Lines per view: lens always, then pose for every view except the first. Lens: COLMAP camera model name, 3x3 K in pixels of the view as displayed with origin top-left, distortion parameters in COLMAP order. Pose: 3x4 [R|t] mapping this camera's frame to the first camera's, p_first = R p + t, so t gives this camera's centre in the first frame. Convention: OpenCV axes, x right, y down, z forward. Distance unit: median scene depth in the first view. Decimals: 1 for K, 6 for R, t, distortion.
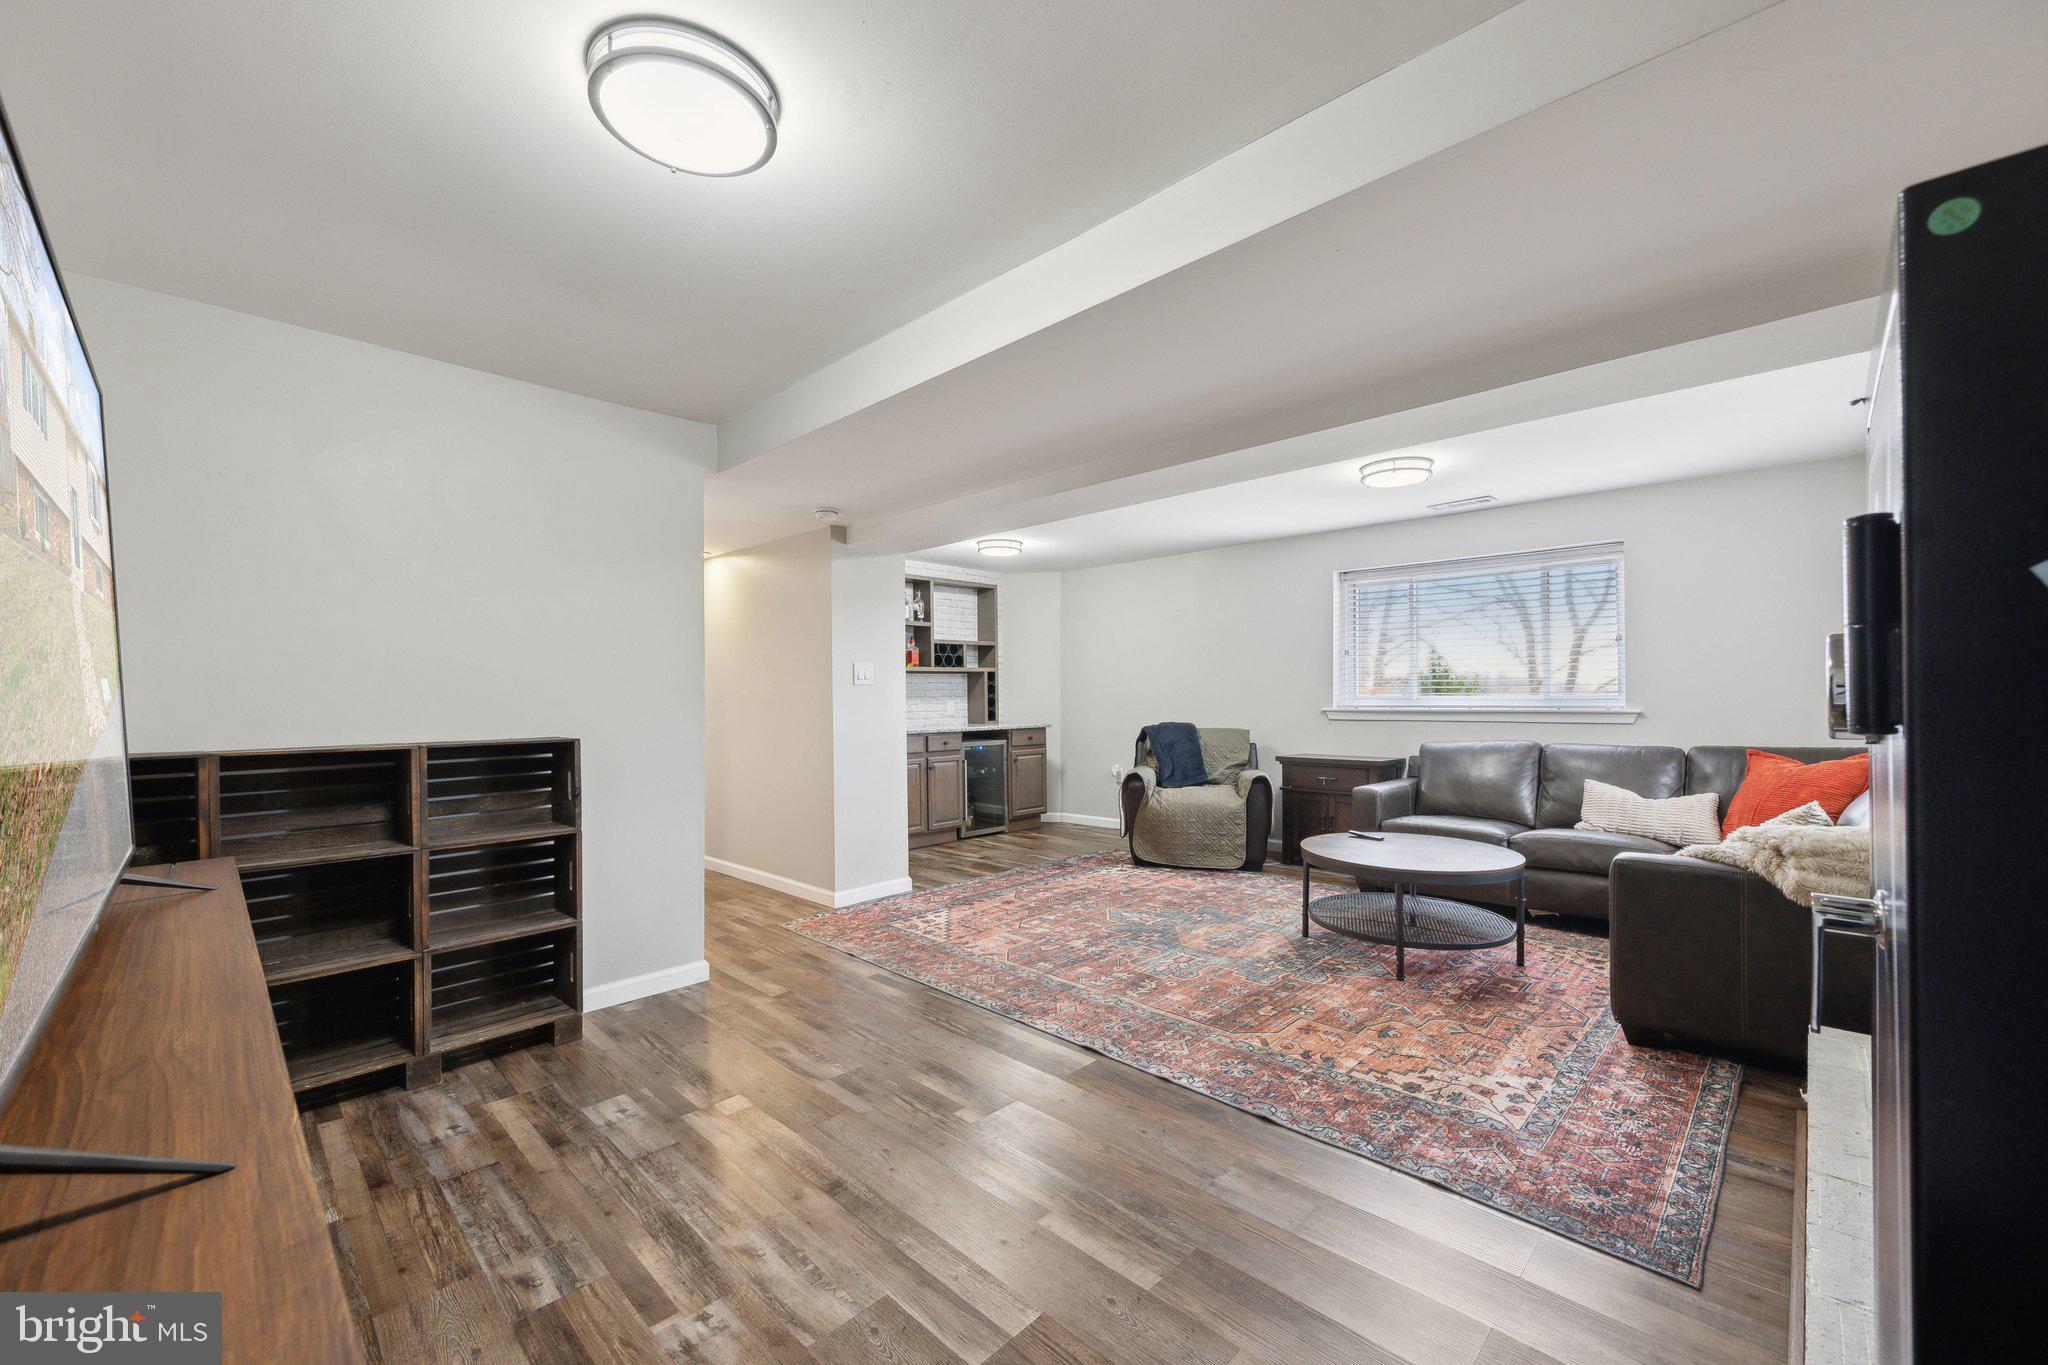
lens RADIAL K [[807.1, 0, 1033.9], [0, 807.1, 692.8], [0, 0, 1]] dist [-0.000904, 0.000337]
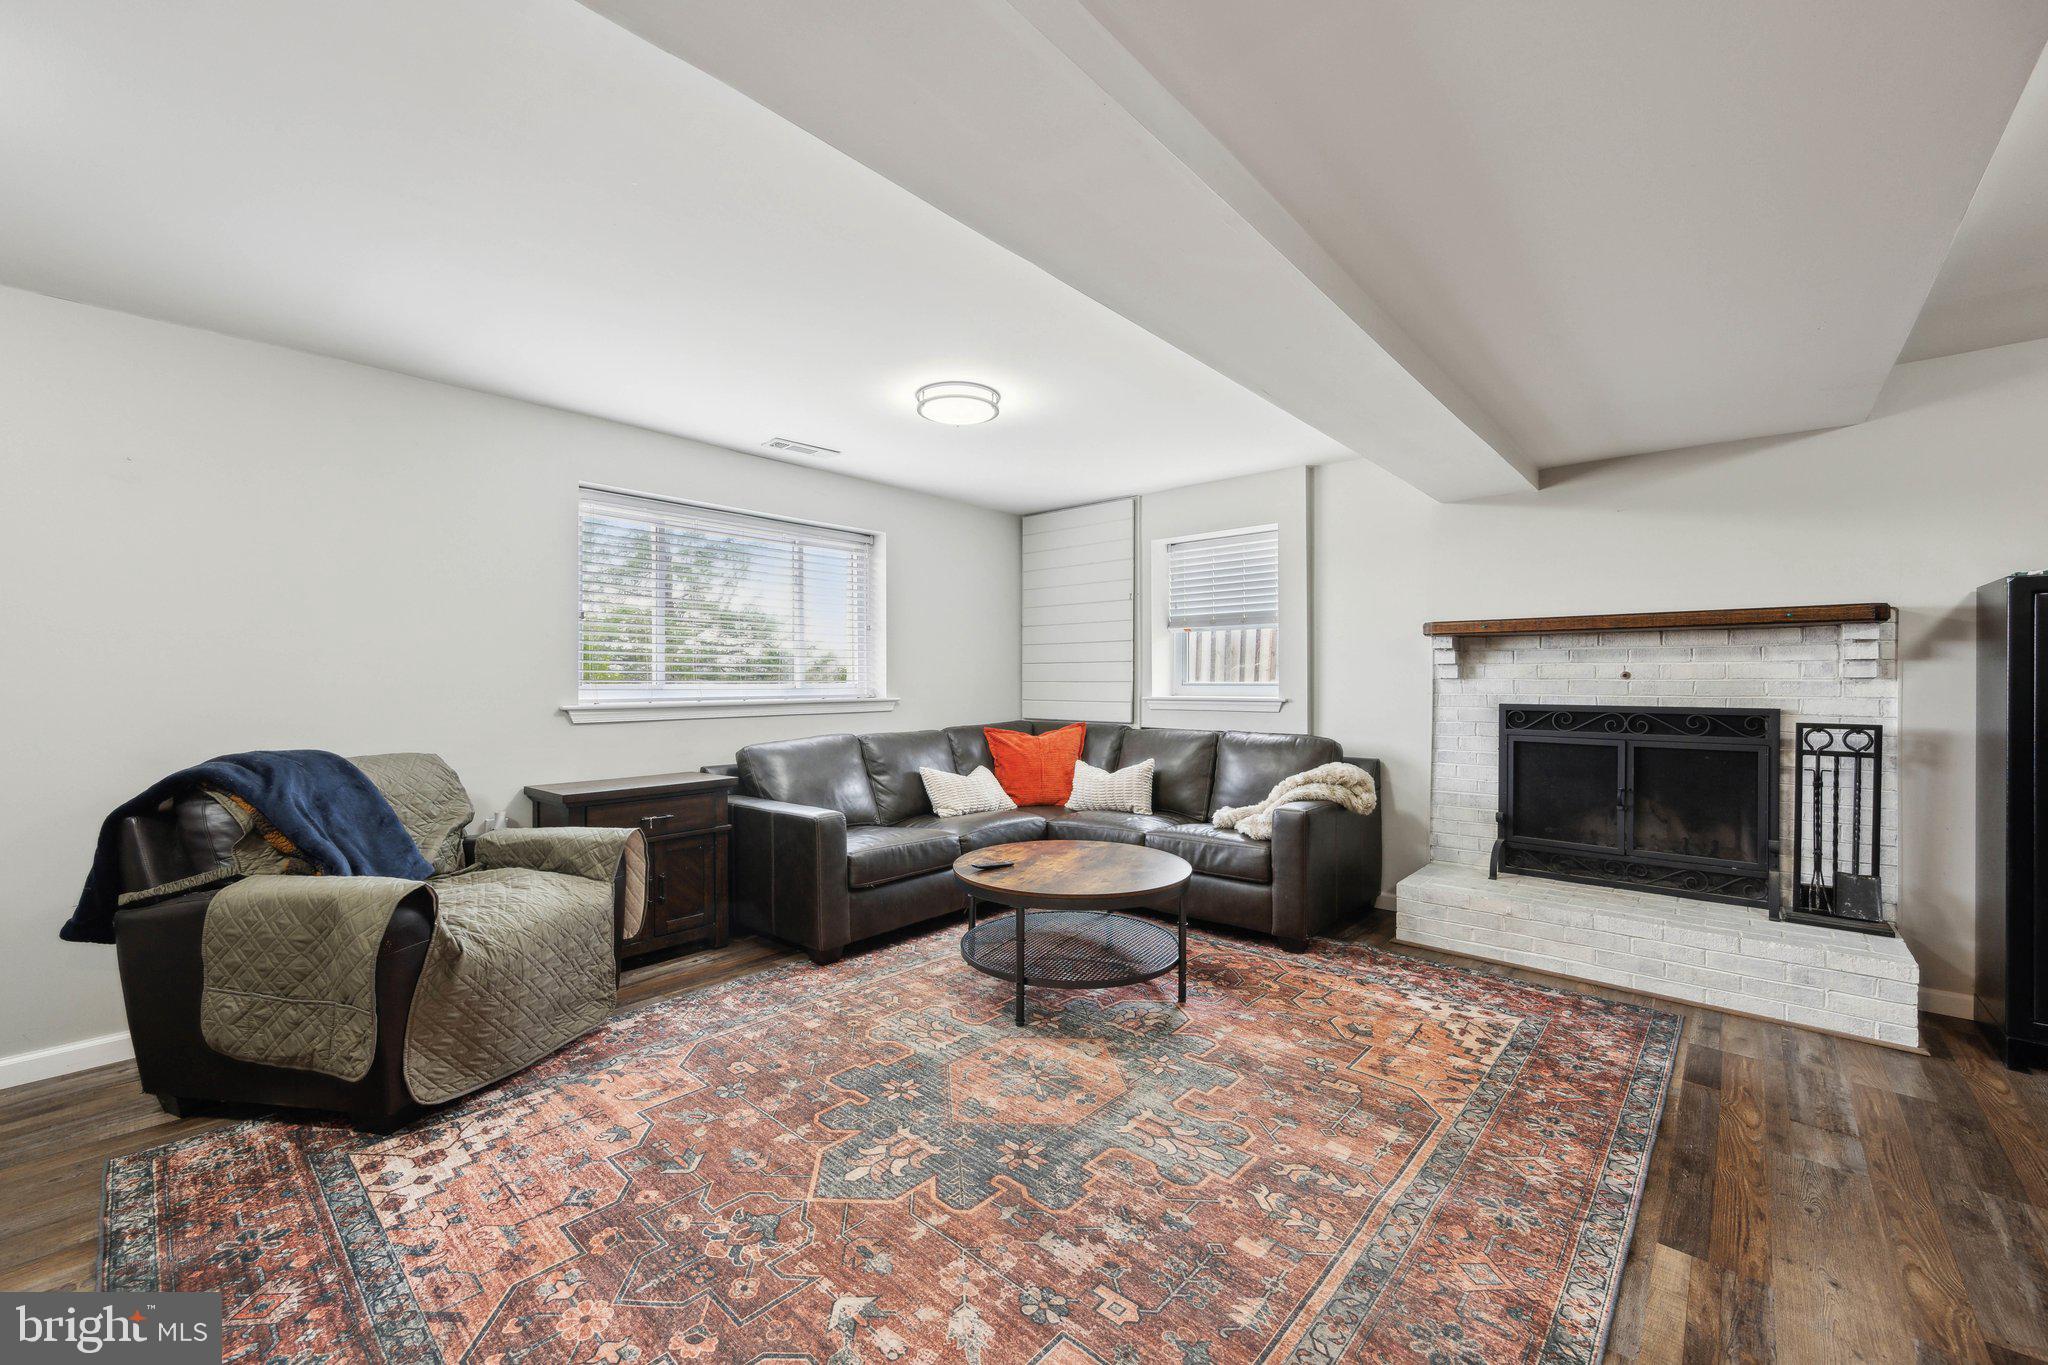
lens RADIAL K [[807.1, 0, 1023.7], [0, 807.1, 684.0], [0, 0, 1]] dist [-0.000904, 0.000337]
pose [[-0.033607, 0.000285, 0.999435, -0.381200], [-0.003756, 0.999993, -0.000412, 0.003466], [-0.999428, -0.003767, -0.033606, 1.052241]]
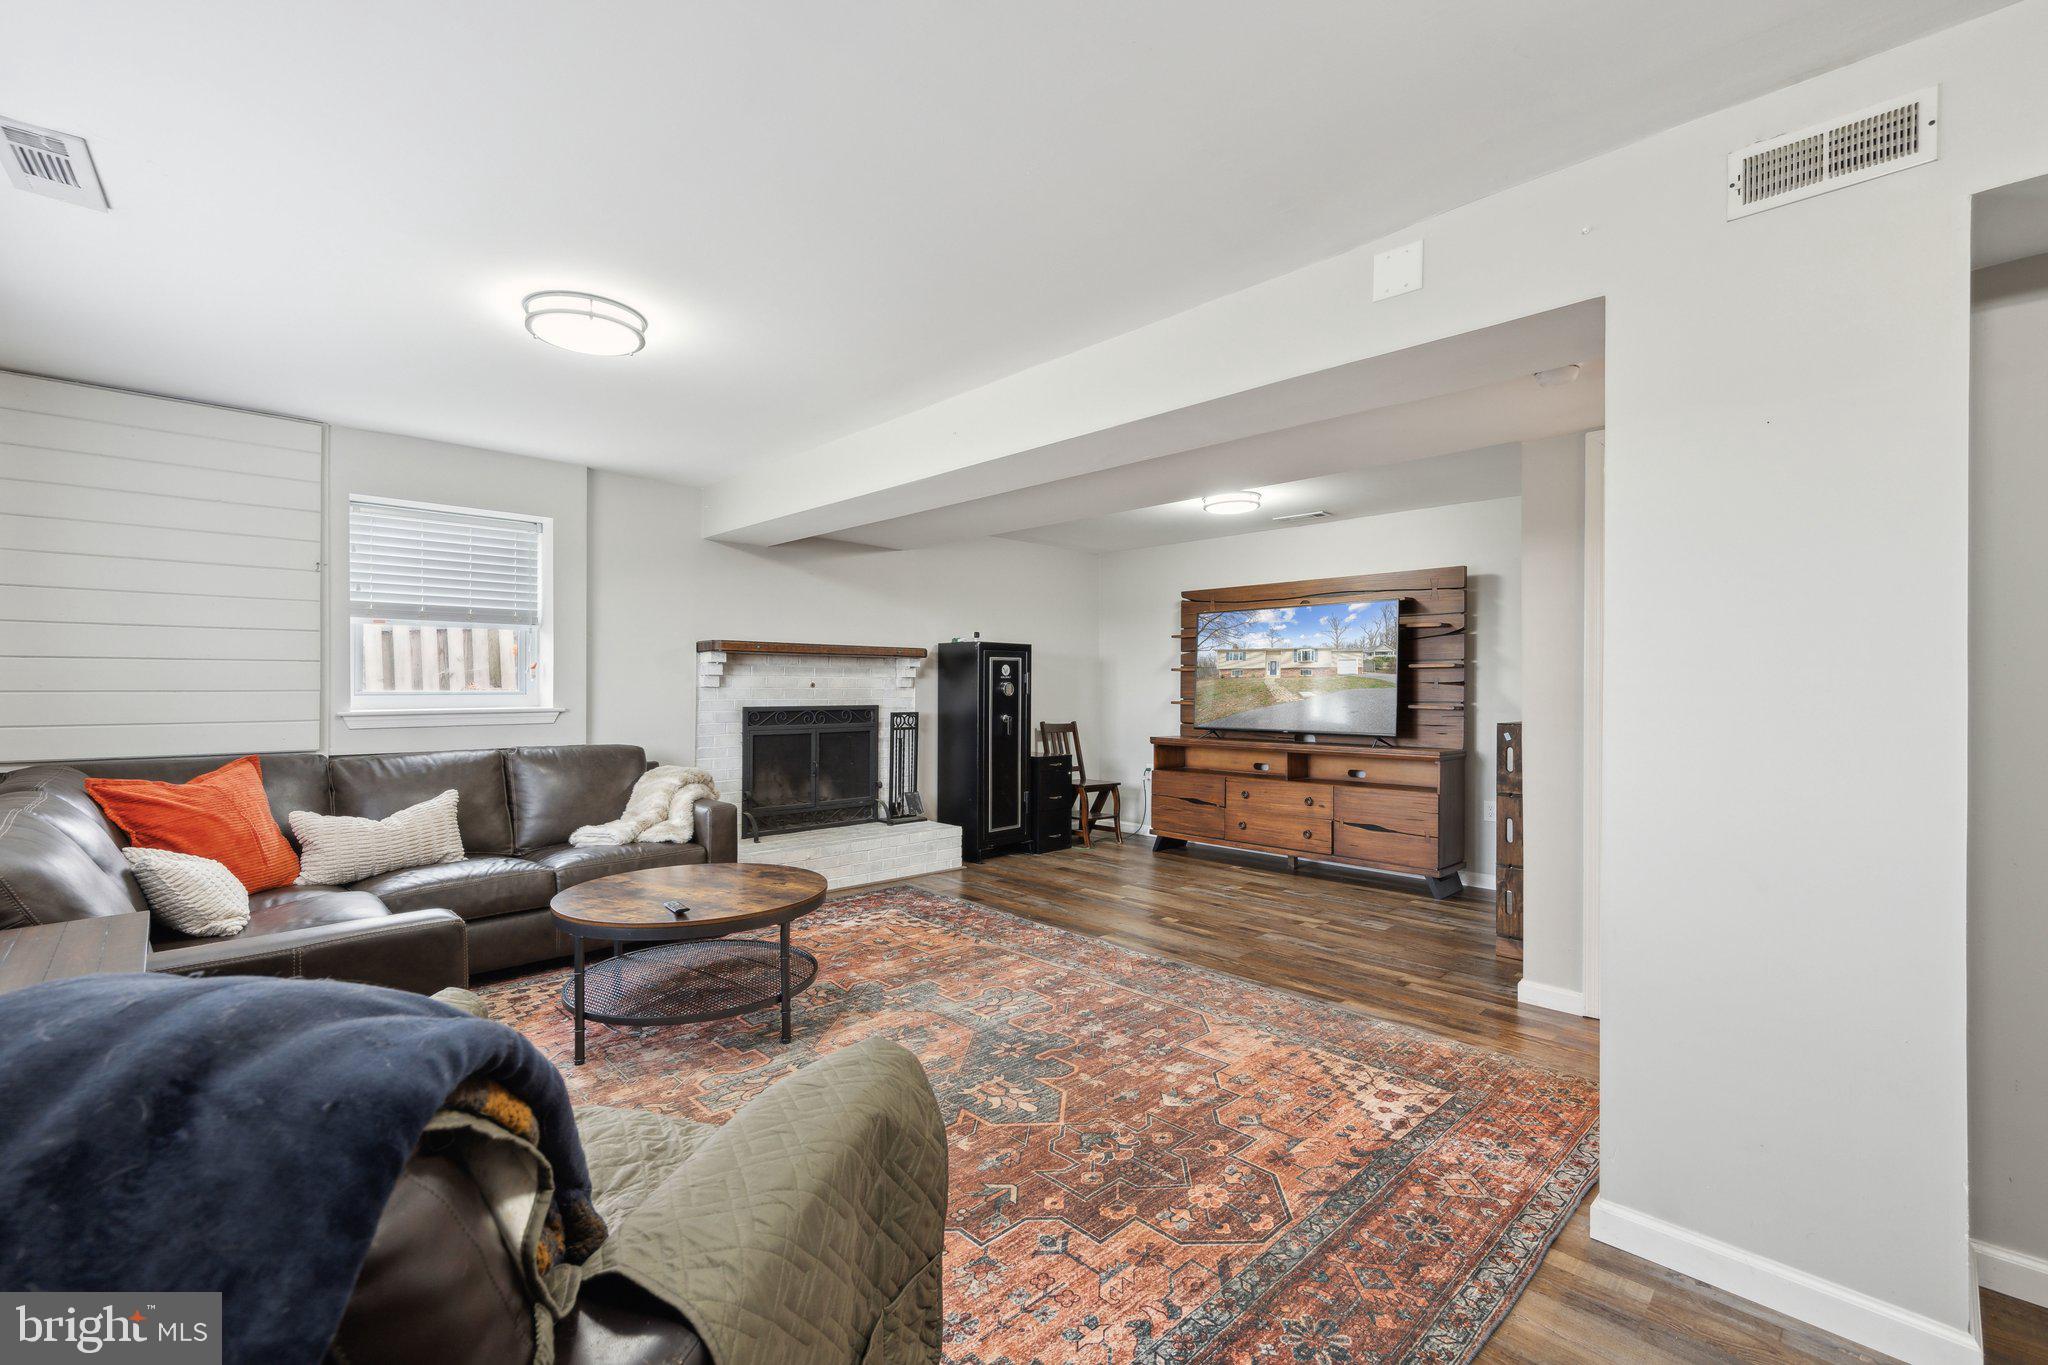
lens RADIAL K [[877.9, 0, 1013.5], [0, 877.9, 691.8], [0, 0, 1]] dist [0.002213, -0.000021]
pose [[-0.999063, 0.002195, 0.043234, 0.112229], [0.002213, 0.999997, 0.000381, 0.002205], [-0.043233, 0.000477, -0.999065, 1.794444]]
